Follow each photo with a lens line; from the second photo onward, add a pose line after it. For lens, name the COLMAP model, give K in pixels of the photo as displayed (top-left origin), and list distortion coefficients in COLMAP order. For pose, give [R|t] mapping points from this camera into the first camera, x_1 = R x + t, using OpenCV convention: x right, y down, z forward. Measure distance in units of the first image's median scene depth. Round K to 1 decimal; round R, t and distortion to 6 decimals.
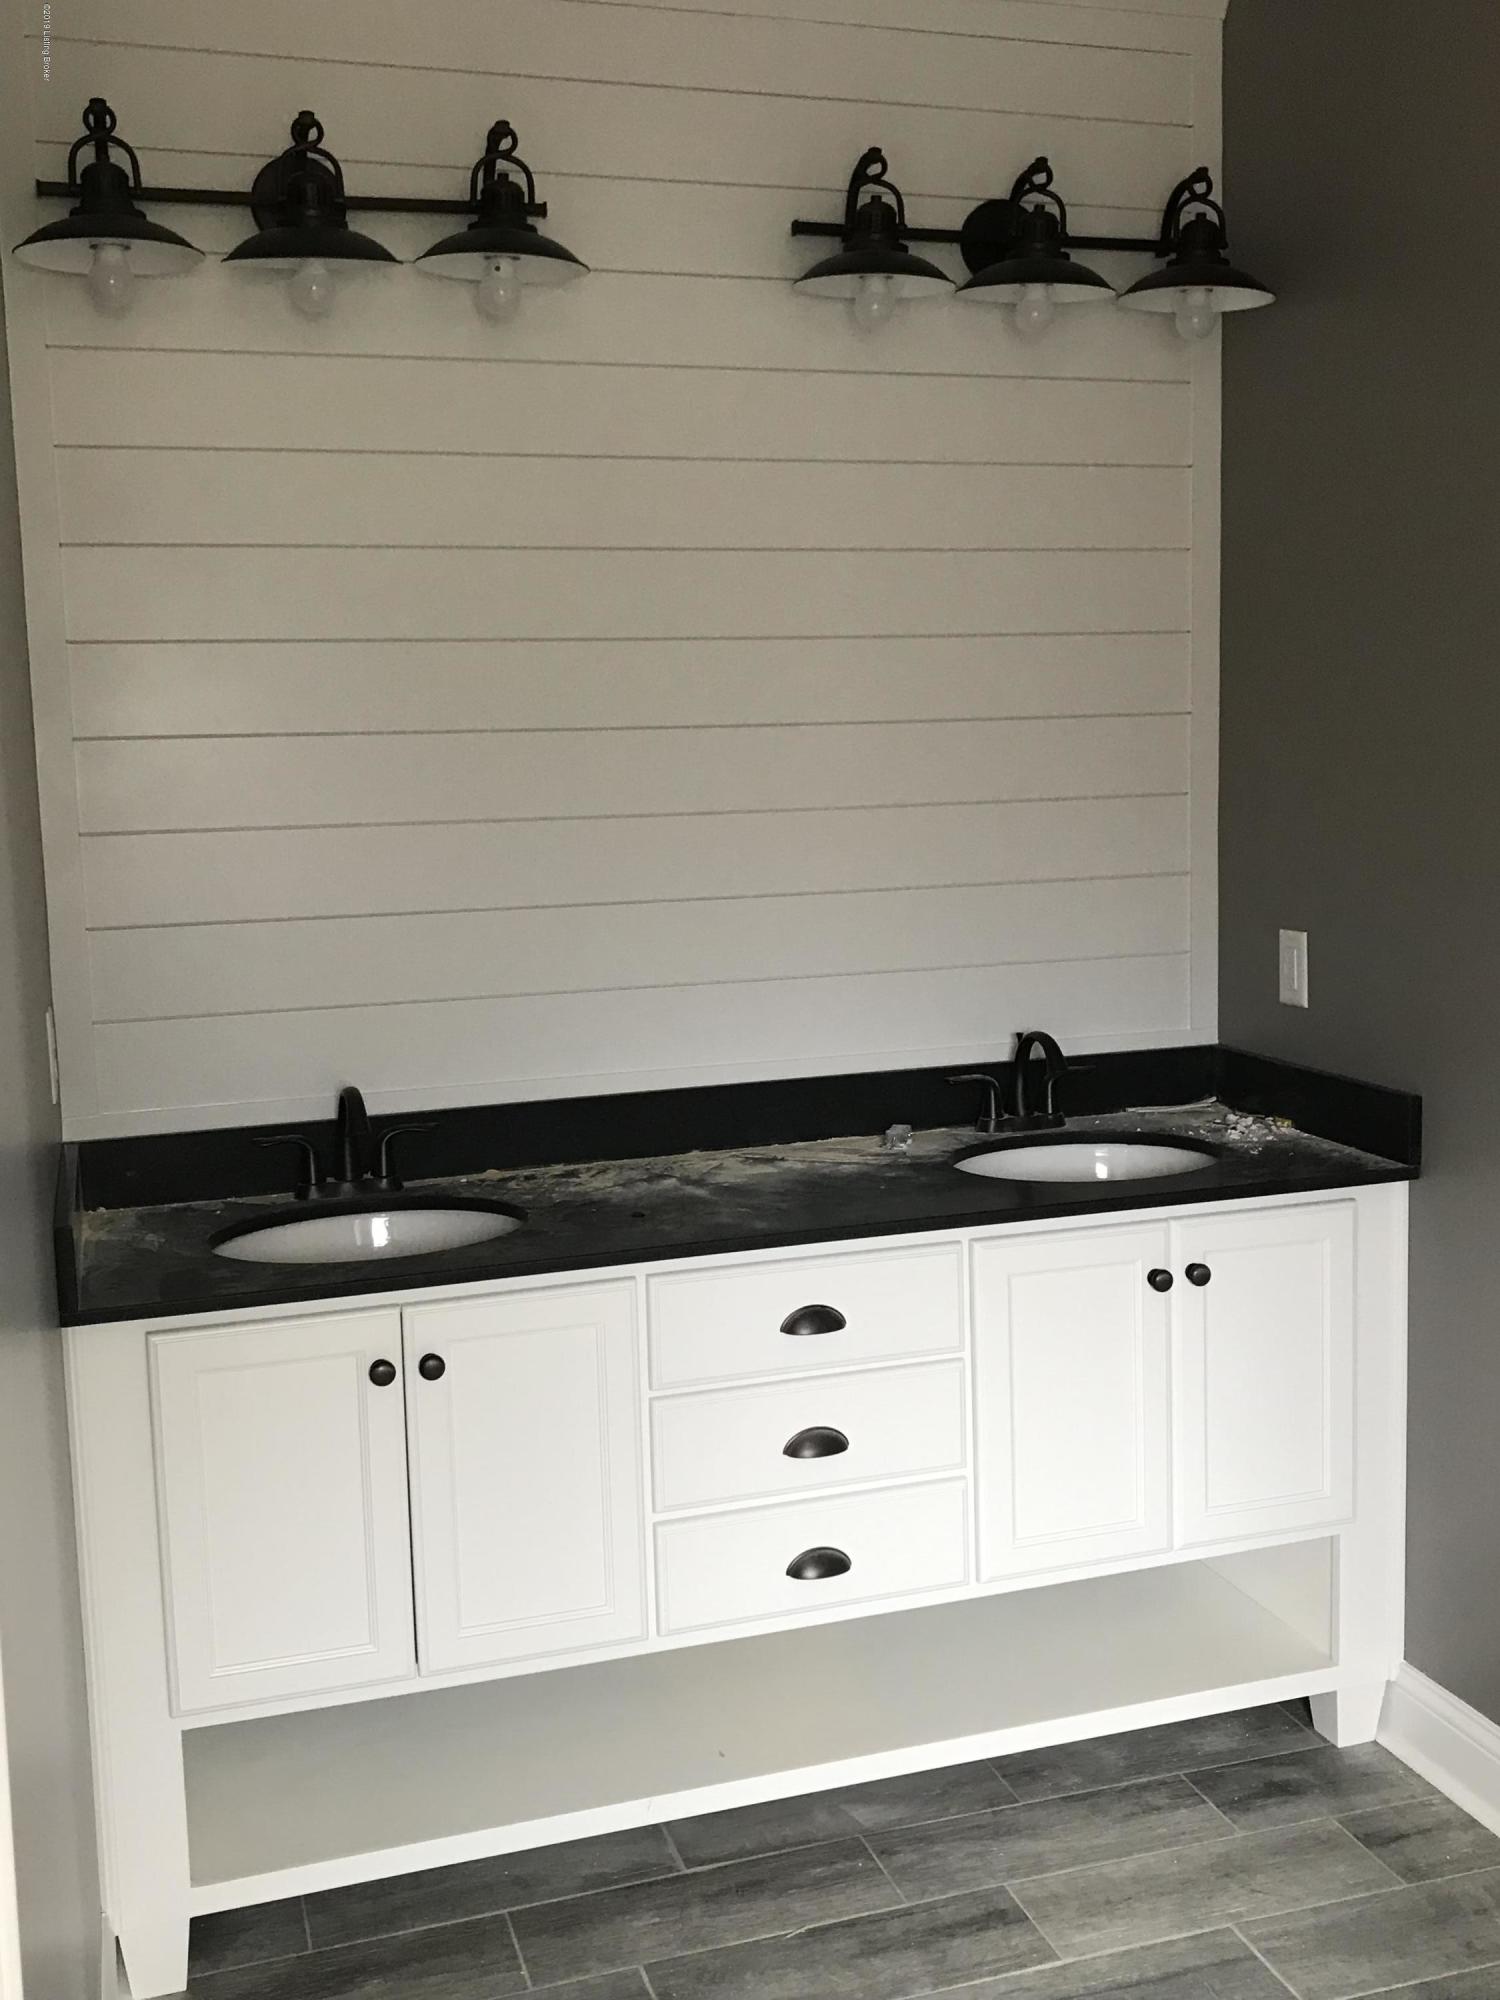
lens RADIAL K [[2012.2, 0, 750.3], [0, 2012.2, 1002.6], [0, 0, 1]] dist [0.028857, 0.000000]
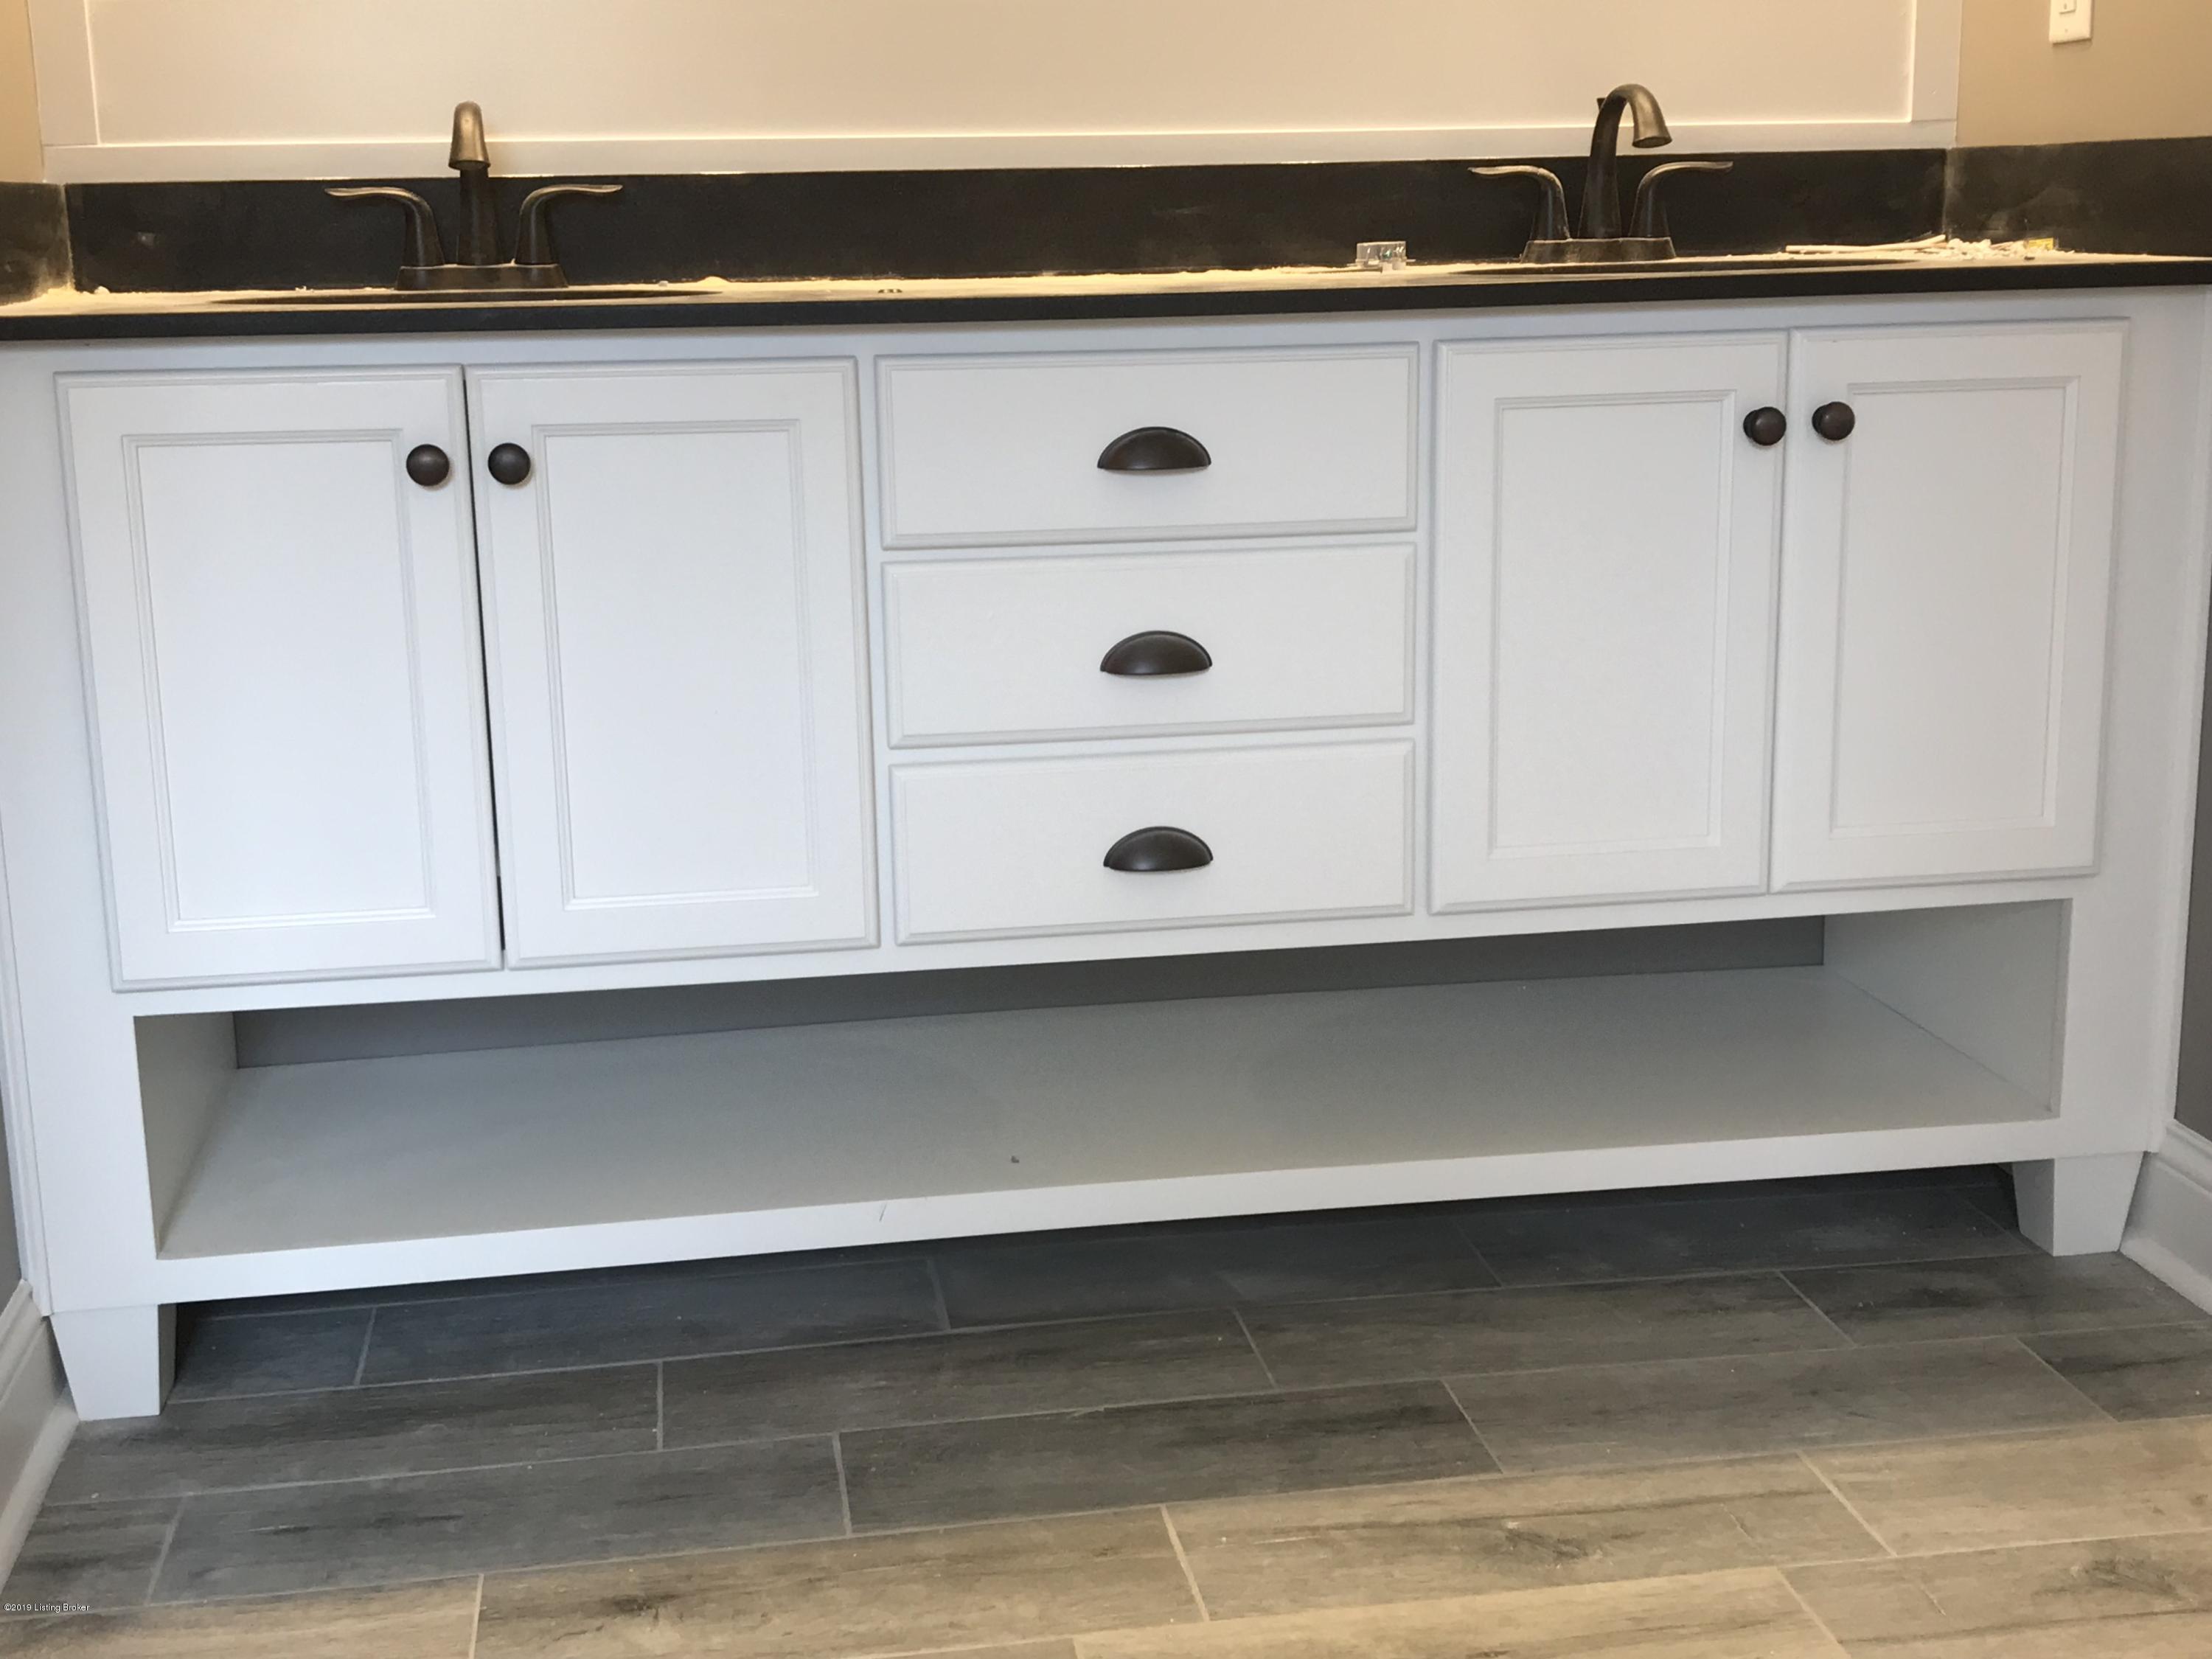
lens RADIAL K [[2769.2, 0, 1106.6], [0, 2769.2, 825.8], [0, 0, 1]] dist [0.053571, 0.000000]
pose [[0.988973, 0.042092, -0.141985, 0.136641], [-0.028867, 0.995159, 0.093945, 0.188213], [0.145252, -0.088810, 0.985401, 0.158528]]
